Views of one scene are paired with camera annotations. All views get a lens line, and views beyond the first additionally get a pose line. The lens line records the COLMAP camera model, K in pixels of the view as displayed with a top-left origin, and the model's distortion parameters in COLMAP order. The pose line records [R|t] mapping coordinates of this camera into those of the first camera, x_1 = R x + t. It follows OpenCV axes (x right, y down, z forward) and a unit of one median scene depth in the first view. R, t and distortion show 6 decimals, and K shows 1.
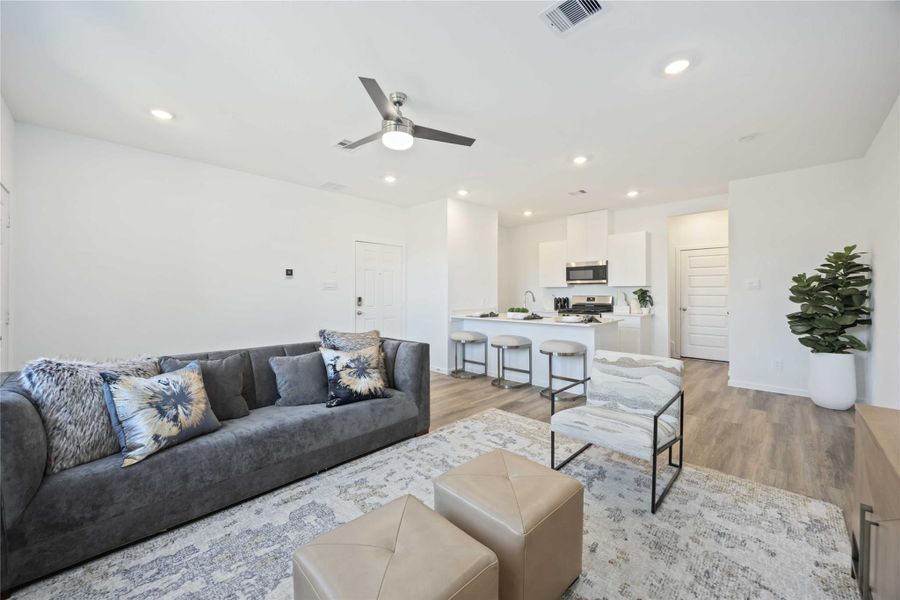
lens RADIAL K [[345.6, 0, 453.5], [0, 345.6, 296.2], [0, 0, 1]] dist [0.000305, -0.000884]
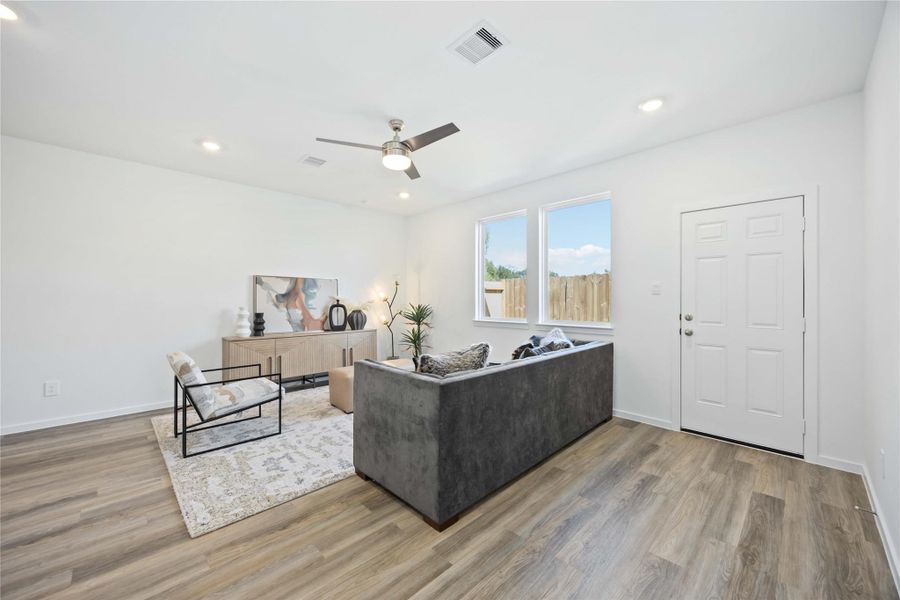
lens RADIAL K [[345.6, 0, 454.8], [0, 345.6, 297.1], [0, 0, 1]] dist [0.000305, -0.000884]
pose [[-0.999679, -0.001475, 0.025279, -0.205704], [-0.001434, 0.999998, 0.001648, -0.008880], [-0.025281, 0.001612, -0.999679, 1.142409]]
